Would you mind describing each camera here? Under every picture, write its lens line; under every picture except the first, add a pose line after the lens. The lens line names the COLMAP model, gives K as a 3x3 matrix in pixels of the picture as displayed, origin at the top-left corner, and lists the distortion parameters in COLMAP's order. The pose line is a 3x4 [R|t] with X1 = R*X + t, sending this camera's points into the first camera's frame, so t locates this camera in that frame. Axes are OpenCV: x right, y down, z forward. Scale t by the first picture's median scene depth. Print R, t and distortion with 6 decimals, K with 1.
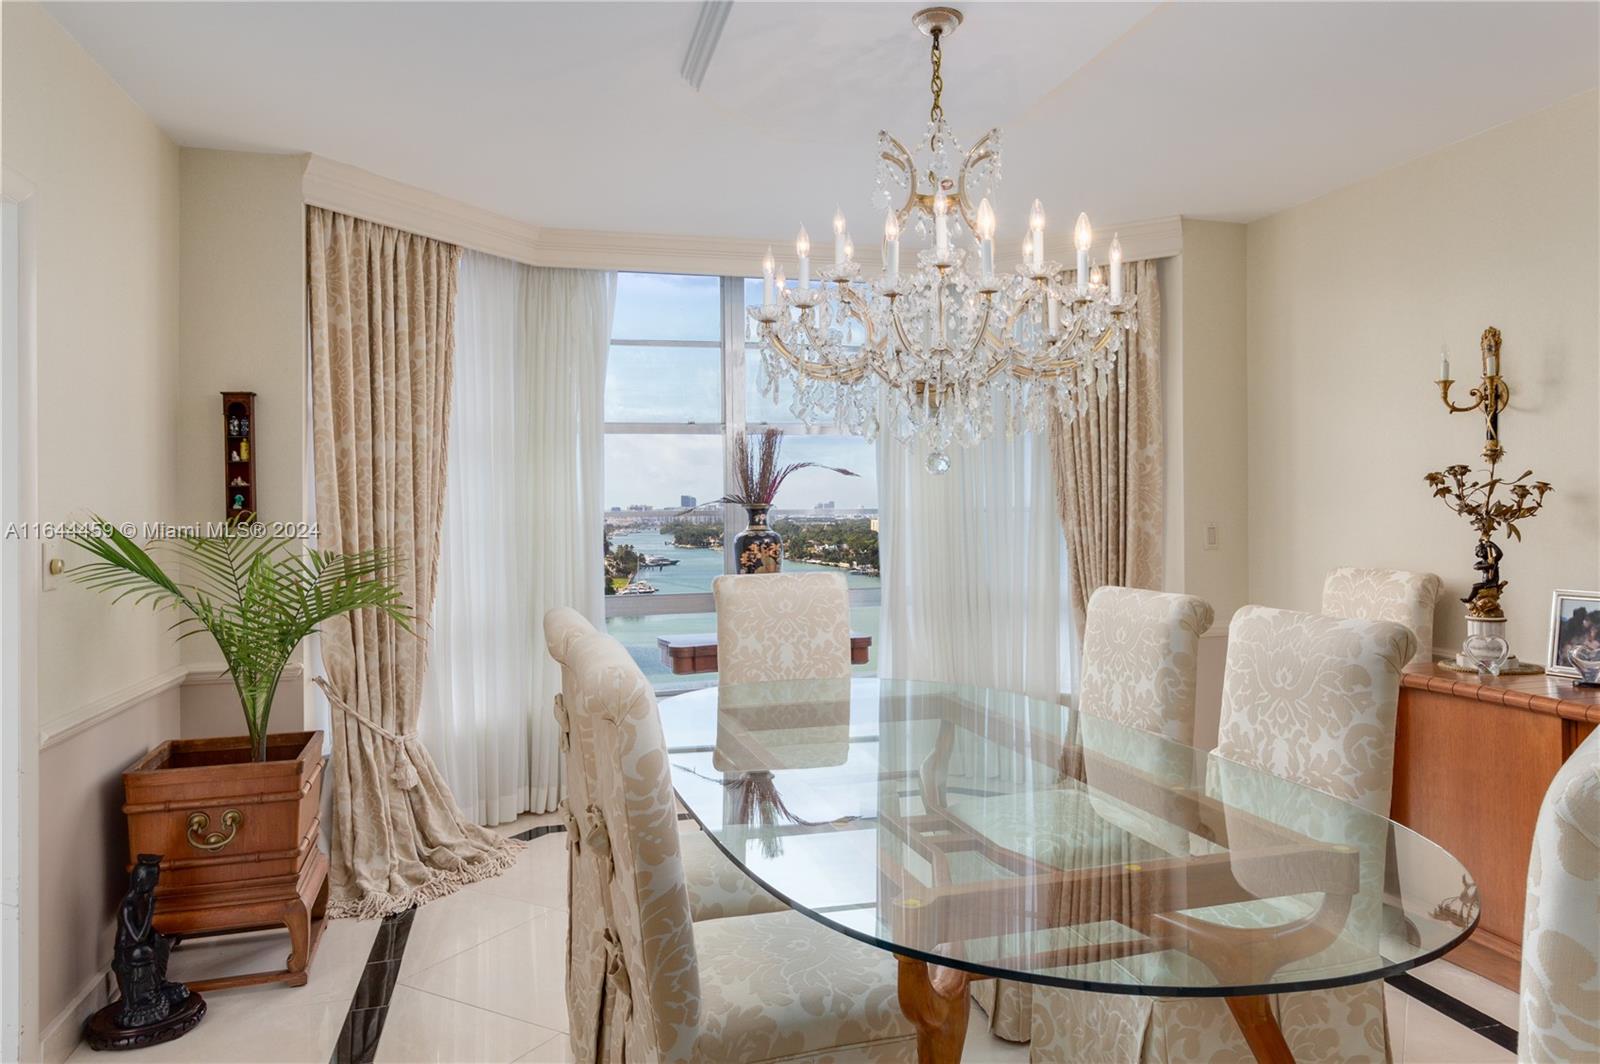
lens RADIAL K [[1050.3, 0, 803.7], [0, 1050.3, 515.0], [0, 0, 1]] dist [0.010150, 0.003344]
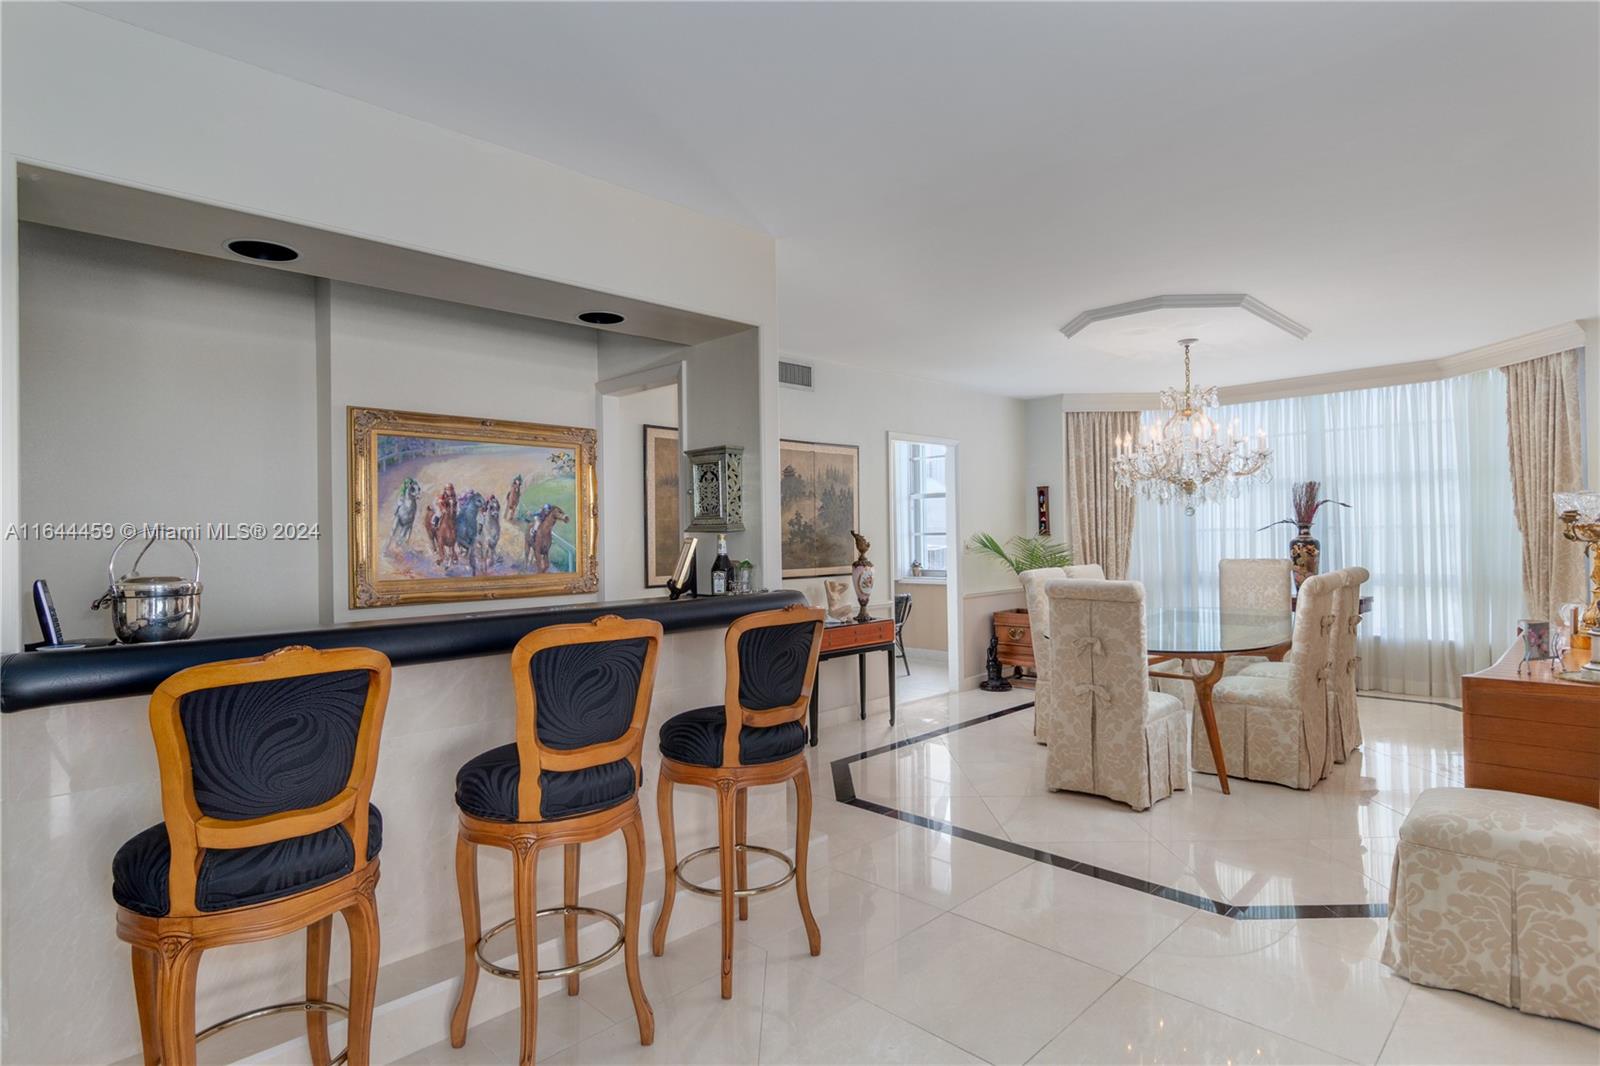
lens RADIAL K [[856.3, 0, 805.6], [0, 856.3, 529.9], [0, 0, 1]] dist [0.028293, 0.001680]
pose [[0.499566, -0.005464, -0.866259, 1.081786], [0.009250, 0.999957, -0.000973, -0.007045], [0.866227, -0.007527, 0.499595, -0.644410]]
